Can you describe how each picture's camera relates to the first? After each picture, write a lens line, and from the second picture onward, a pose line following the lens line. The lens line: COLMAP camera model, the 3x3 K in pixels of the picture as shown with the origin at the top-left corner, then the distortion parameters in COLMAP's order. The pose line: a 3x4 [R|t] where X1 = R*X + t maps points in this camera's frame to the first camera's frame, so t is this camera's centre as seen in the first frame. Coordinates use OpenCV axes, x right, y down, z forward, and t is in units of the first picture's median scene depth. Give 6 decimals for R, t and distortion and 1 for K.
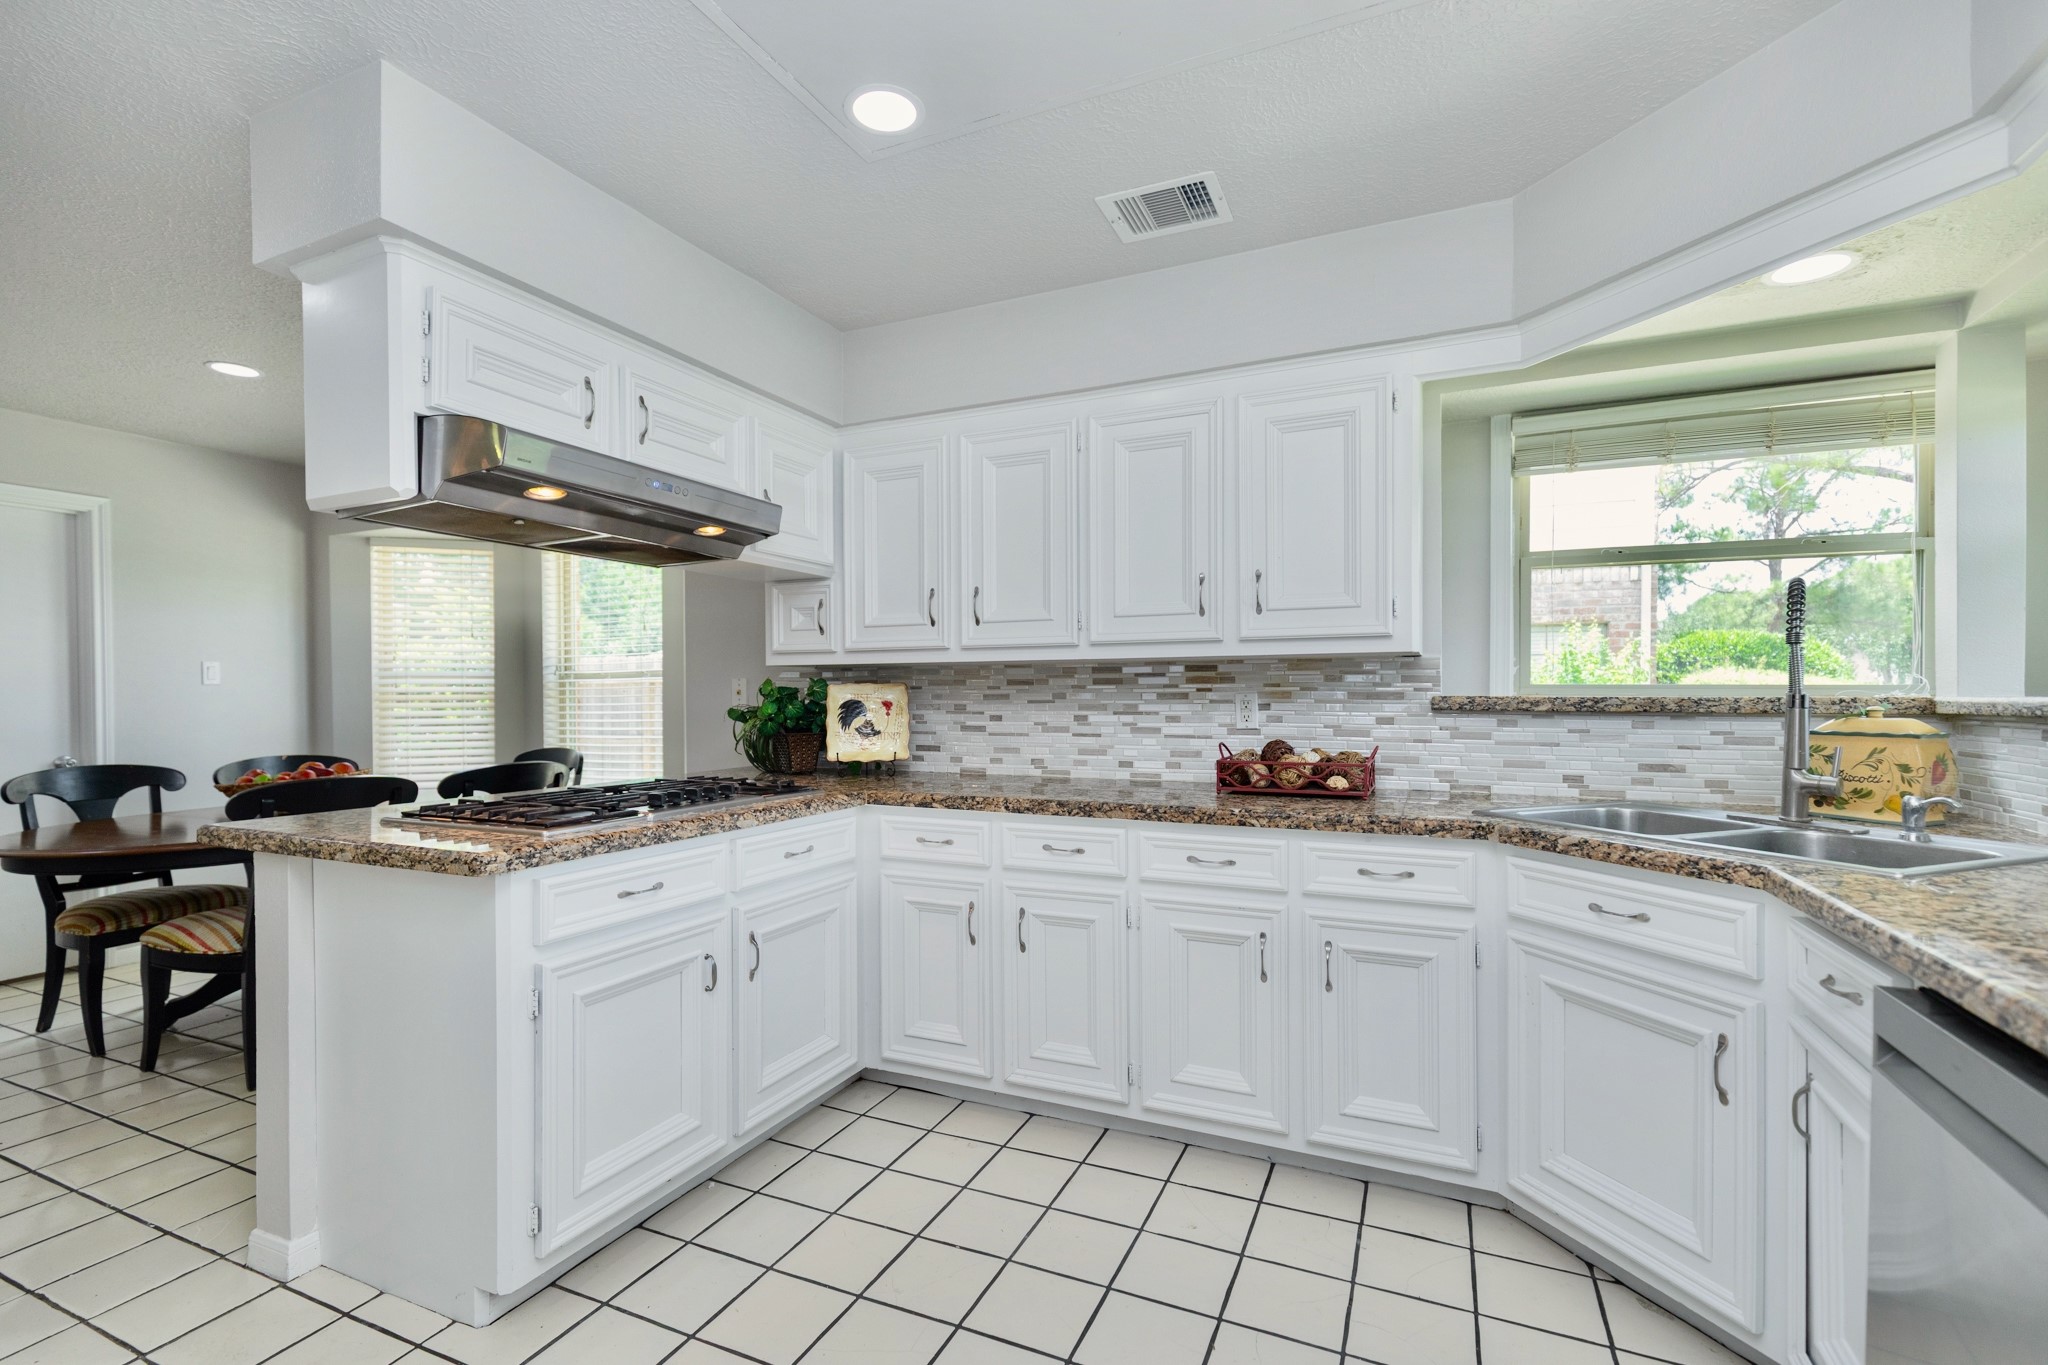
lens RADIAL K [[939.2, 0, 1021.7], [0, 939.2, 694.0], [0, 0, 1]] dist [0.016305, -0.001102]
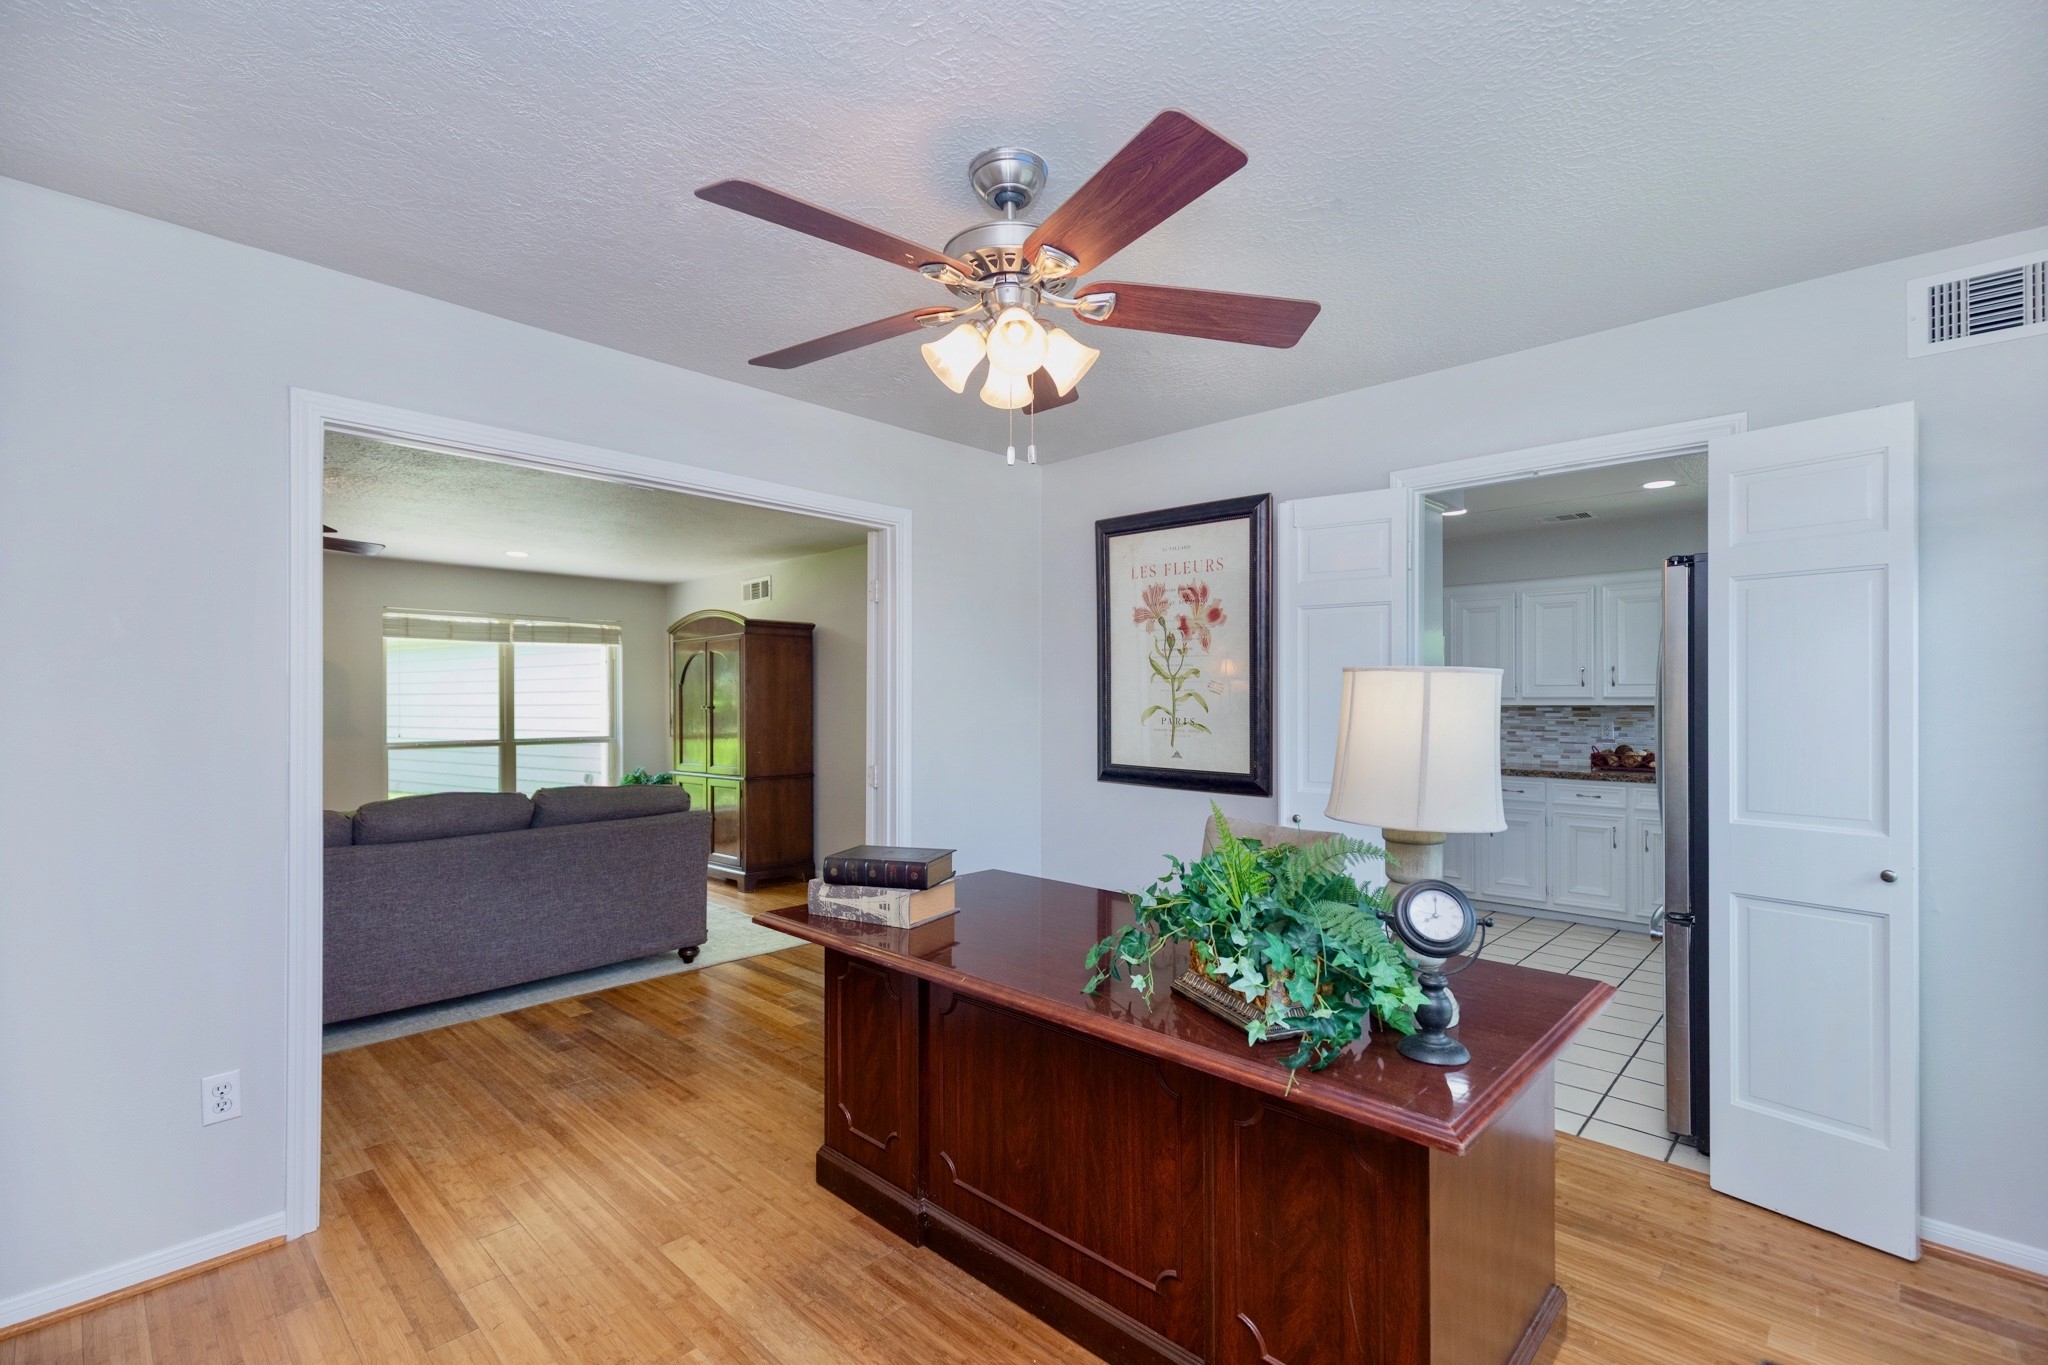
lens RADIAL K [[939.2, 0, 1024.7], [0, 939.2, 693.0], [0, 0, 1]] dist [0.016305, -0.001102]
pose [[0.947624, 0.000737, -0.319387, -0.301773], [-0.003337, 0.999966, -0.007593, -0.043837], [0.319370, 0.008261, 0.947594, -1.339355]]
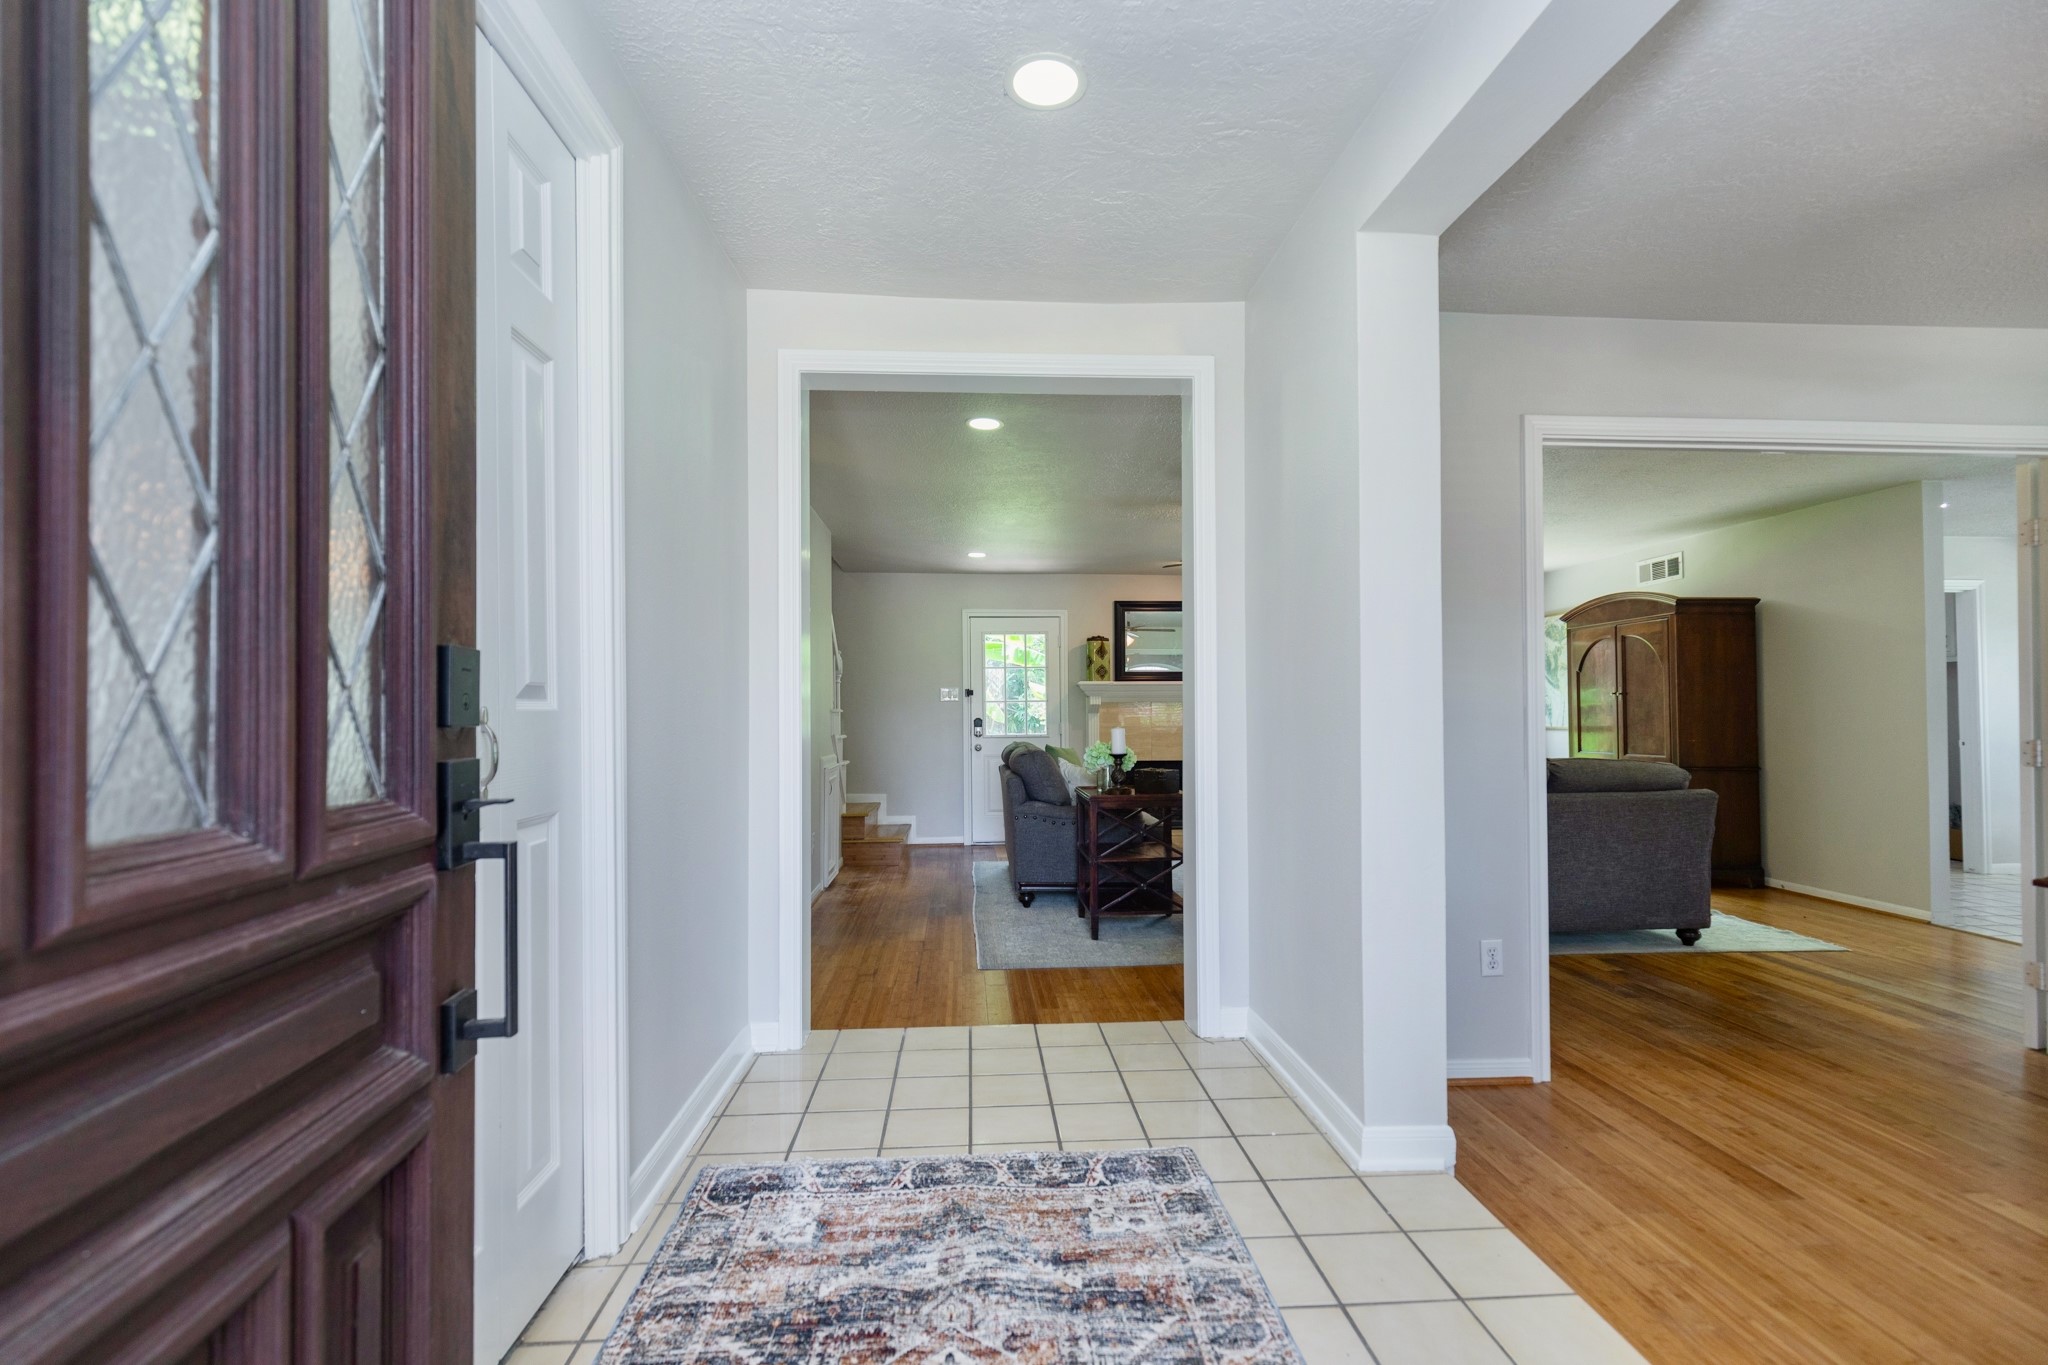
lens RADIAL K [[939.2, 0, 1014.4], [0, 939.2, 694.0], [0, 0, 1]] dist [0.016305, -0.001102]
pose [[0.486864, -0.008210, -0.873439, -0.523984], [-0.002859, 0.999935, -0.010993, 0.008402], [0.873473, 0.007849, 0.486809, -1.758320]]
